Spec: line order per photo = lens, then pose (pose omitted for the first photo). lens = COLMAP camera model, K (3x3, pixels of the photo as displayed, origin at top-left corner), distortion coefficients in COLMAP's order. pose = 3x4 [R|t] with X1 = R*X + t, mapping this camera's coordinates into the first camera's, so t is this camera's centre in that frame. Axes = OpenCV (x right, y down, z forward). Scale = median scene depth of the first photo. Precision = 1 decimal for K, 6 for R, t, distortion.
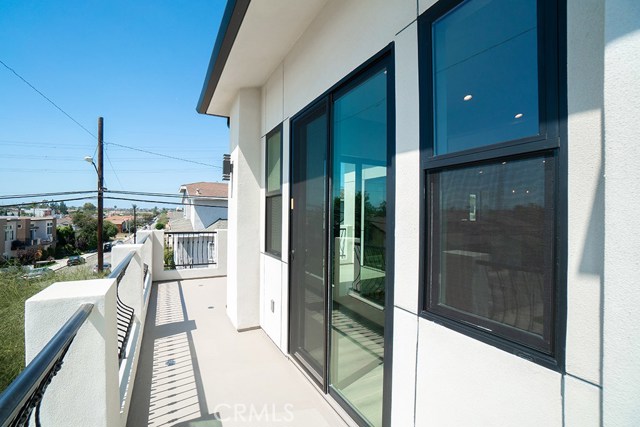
lens RADIAL K [[282.2, 0, 311.0], [0, 282.2, 213.6], [0, 0, 1]] dist [-0.063634, 0.021396]
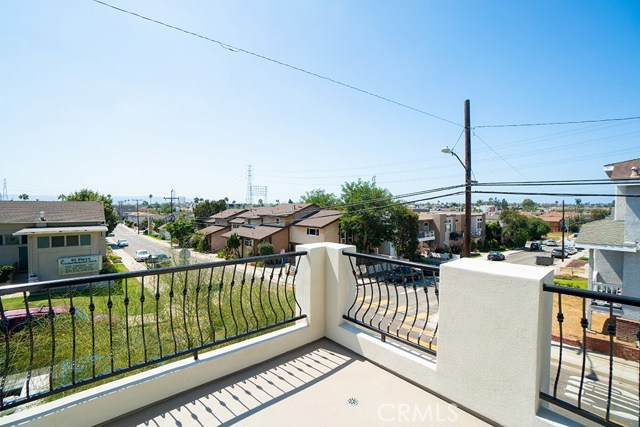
lens RADIAL K [[282.2, 0, 311.0], [0, 282.2, 213.6], [0, 0, 1]] dist [-0.063634, 0.021396]
pose [[0.212916, 0.011033, -0.977008, -0.004499], [0.002337, 0.999928, 0.011802, -0.000738], [0.977068, -0.004796, 0.212875, 0.099981]]
